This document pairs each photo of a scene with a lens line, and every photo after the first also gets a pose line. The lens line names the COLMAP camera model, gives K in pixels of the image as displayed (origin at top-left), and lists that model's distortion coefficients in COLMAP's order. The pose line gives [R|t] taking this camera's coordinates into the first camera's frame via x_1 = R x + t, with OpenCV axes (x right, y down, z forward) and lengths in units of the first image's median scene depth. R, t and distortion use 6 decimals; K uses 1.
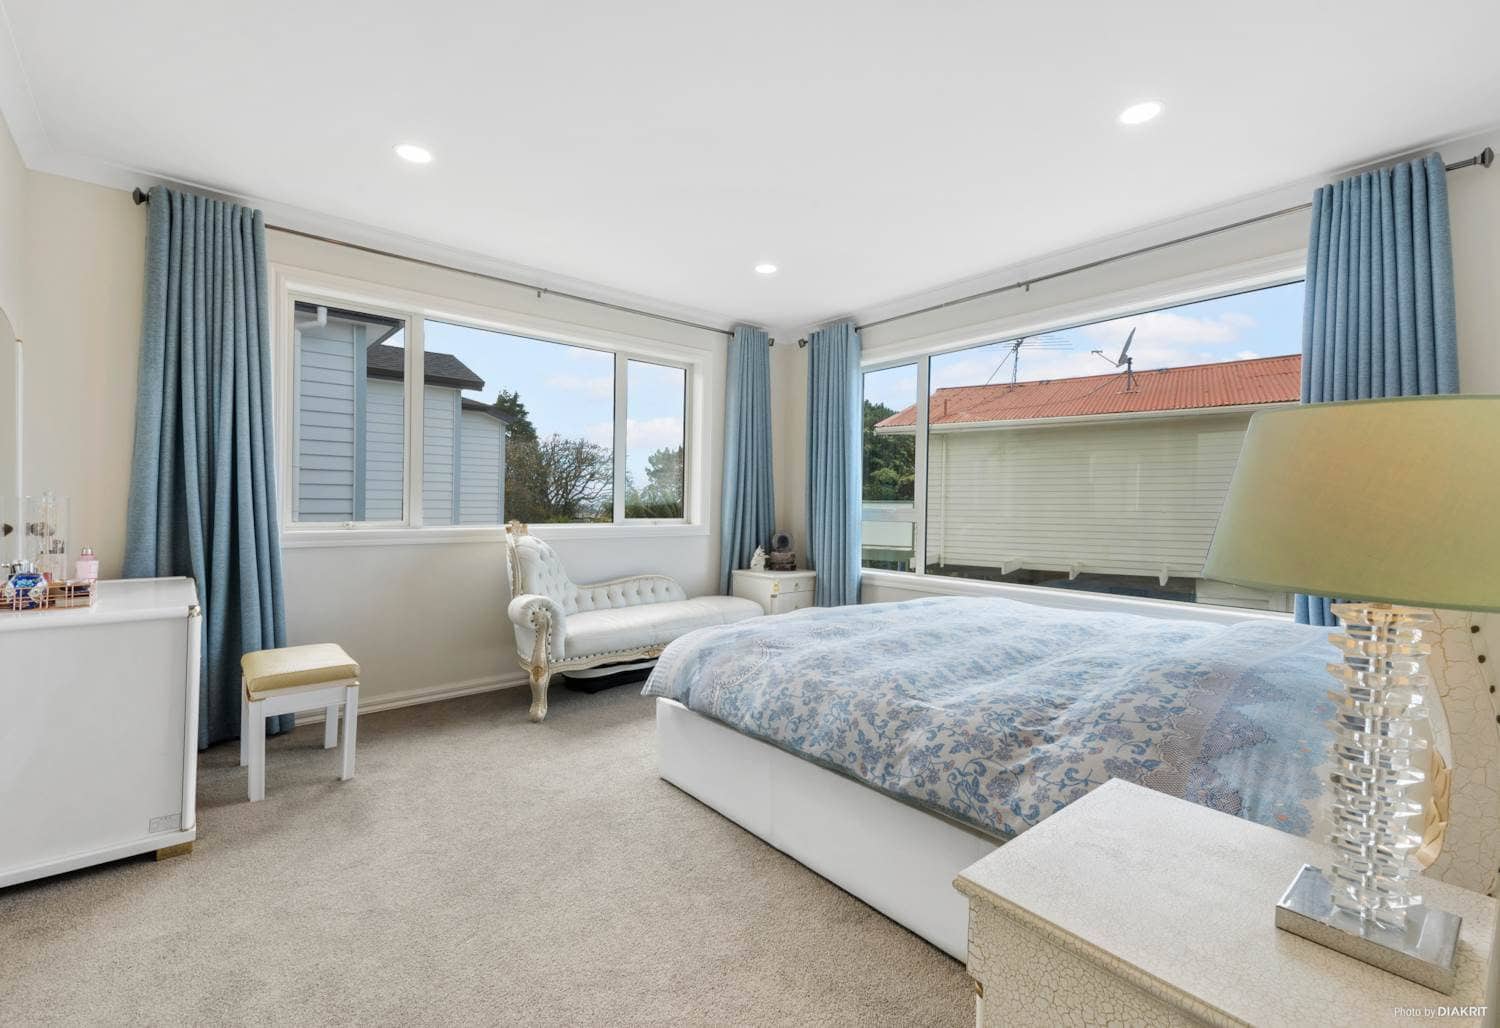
lens RADIAL K [[660.8, 0, 758.8], [0, 660.8, 508.1], [0, 0, 1]] dist [0.002028, 0.000079]
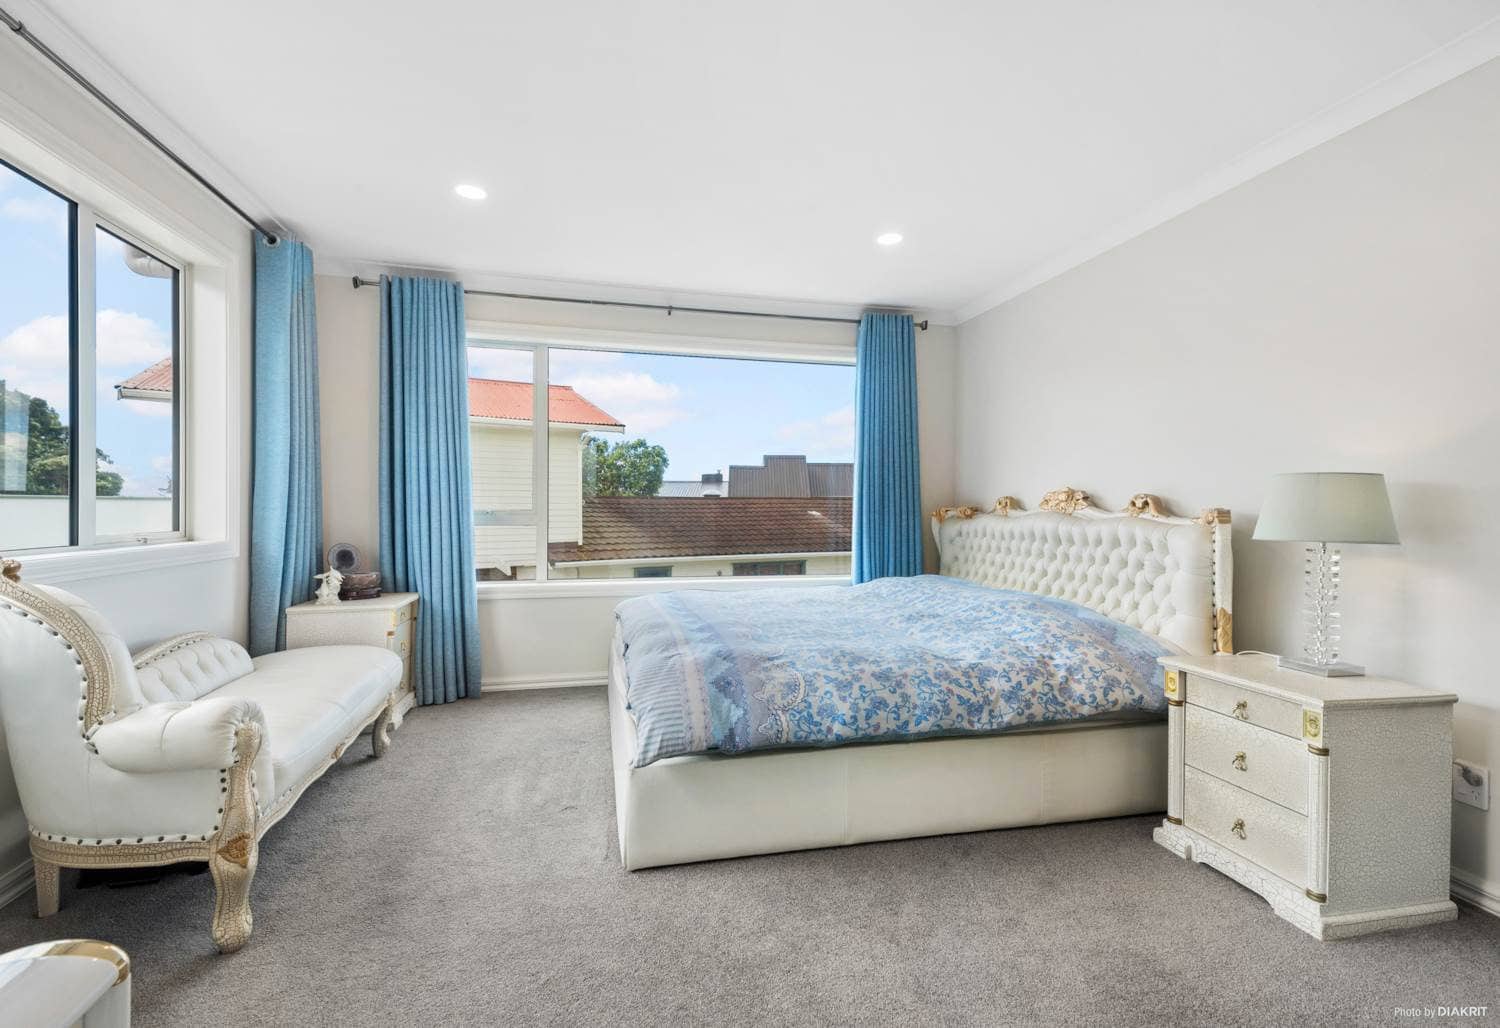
lens RADIAL K [[660.8, 0, 754.6], [0, 660.8, 515.8], [0, 0, 1]] dist [0.002028, 0.000079]
pose [[0.456164, -0.009785, 0.889842, -0.994793], [0.001522, 0.999947, 0.010215, -0.005751], [-0.889895, -0.003305, 0.456154, 0.705544]]
